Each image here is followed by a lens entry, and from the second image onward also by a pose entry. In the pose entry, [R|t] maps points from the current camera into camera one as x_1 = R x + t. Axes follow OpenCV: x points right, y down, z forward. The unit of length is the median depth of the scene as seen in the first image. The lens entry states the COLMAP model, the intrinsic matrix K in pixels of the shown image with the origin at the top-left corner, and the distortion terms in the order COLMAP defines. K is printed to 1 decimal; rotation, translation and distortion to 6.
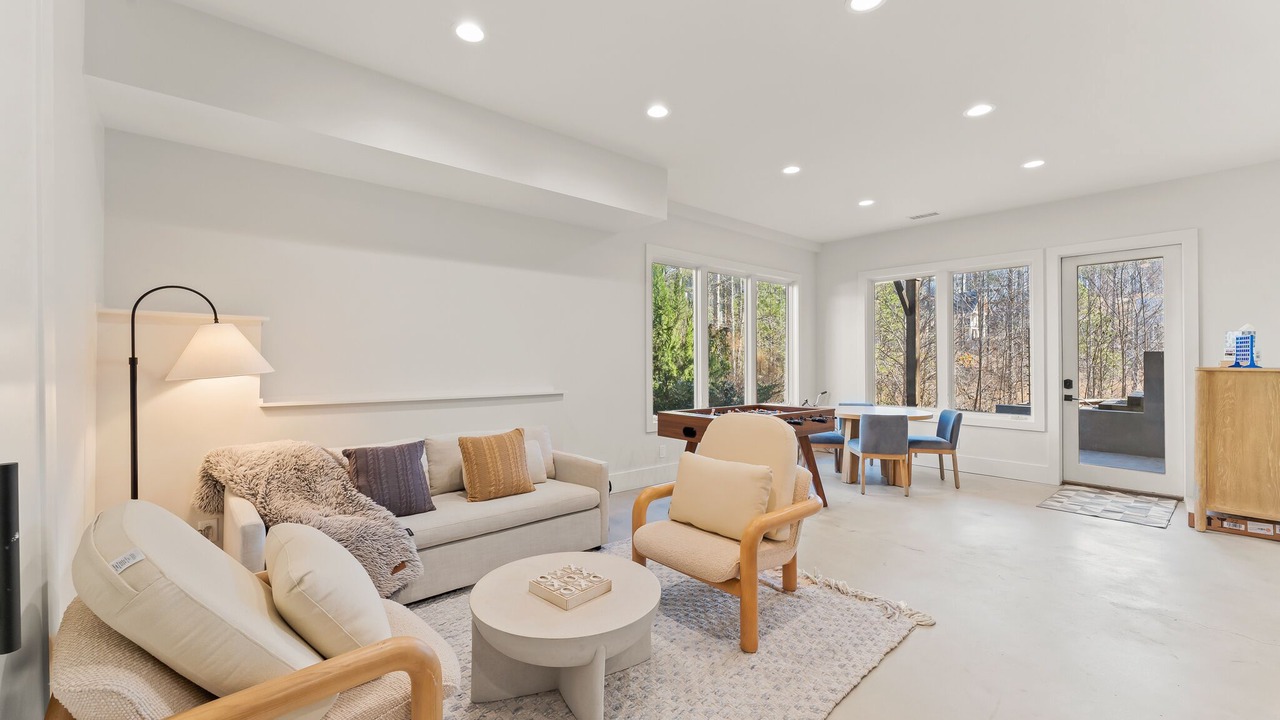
lens RADIAL K [[519.4, 0, 633.9], [0, 519.4, 349.4], [0, 0, 1]] dist [0.004658, 0.000773]
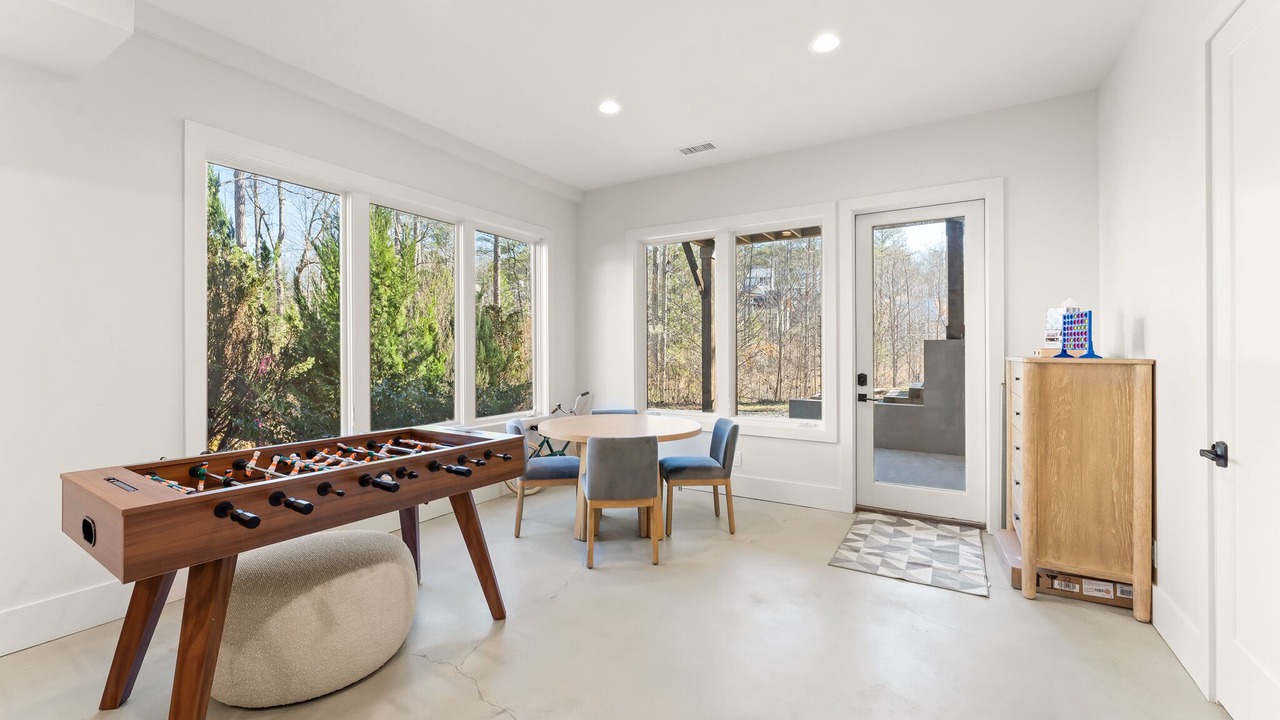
lens RADIAL K [[519.4, 0, 635.2], [0, 519.4, 336.4], [0, 0, 1]] dist [0.004658, 0.000773]
pose [[0.953881, 0.006341, 0.300118, 0.290193], [-0.004220, 0.999961, -0.007712, 0.010216], [-0.300155, 0.006090, 0.953871, 0.378406]]
